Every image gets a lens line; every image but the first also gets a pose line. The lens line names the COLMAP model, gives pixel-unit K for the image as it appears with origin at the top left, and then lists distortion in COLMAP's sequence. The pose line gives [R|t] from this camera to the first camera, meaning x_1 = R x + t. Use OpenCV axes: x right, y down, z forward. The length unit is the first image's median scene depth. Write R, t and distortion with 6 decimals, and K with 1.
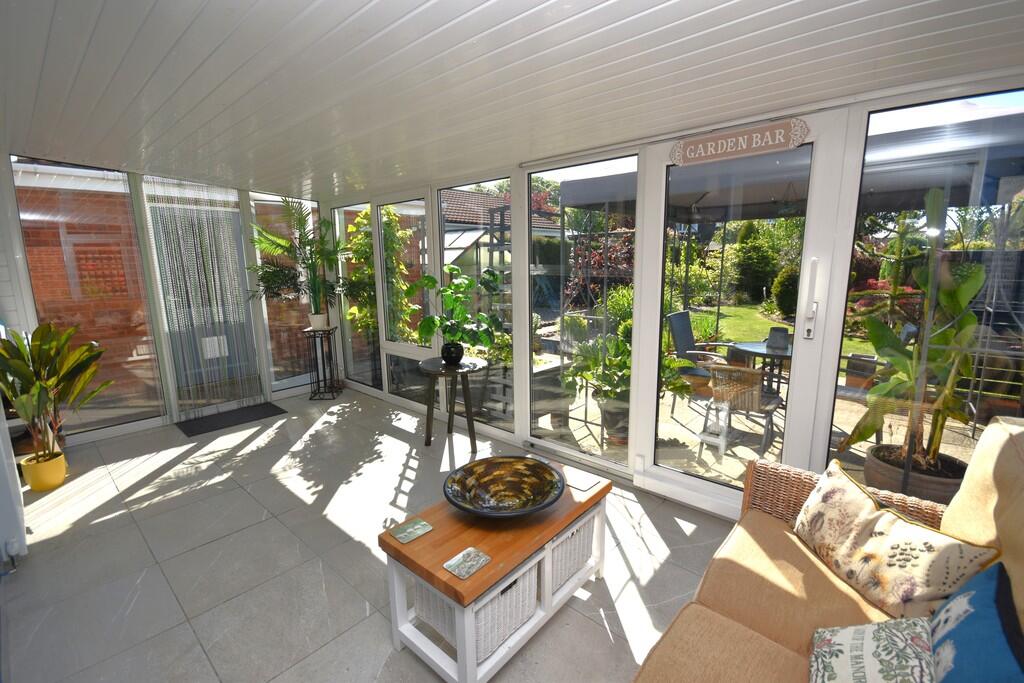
lens RADIAL K [[450.4, 0, 511.7], [0, 450.4, 342.5], [0, 0, 1]] dist [0.000088, -0.006197]
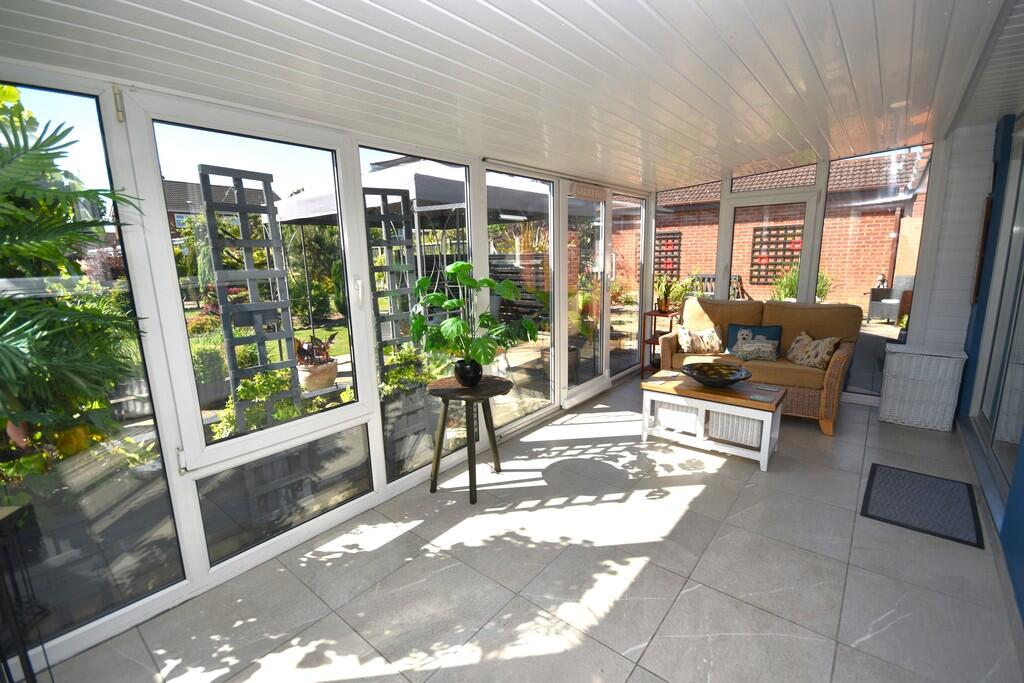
lens RADIAL K [[450.4, 0, 511.9], [0, 450.4, 341.8], [0, 0, 1]] dist [0.000088, -0.006197]
pose [[-0.041672, -0.175870, 0.983531, -0.979063], [0.199163, 0.963168, 0.180668, -0.169029], [-0.979080, 0.203412, -0.005110, 0.988523]]
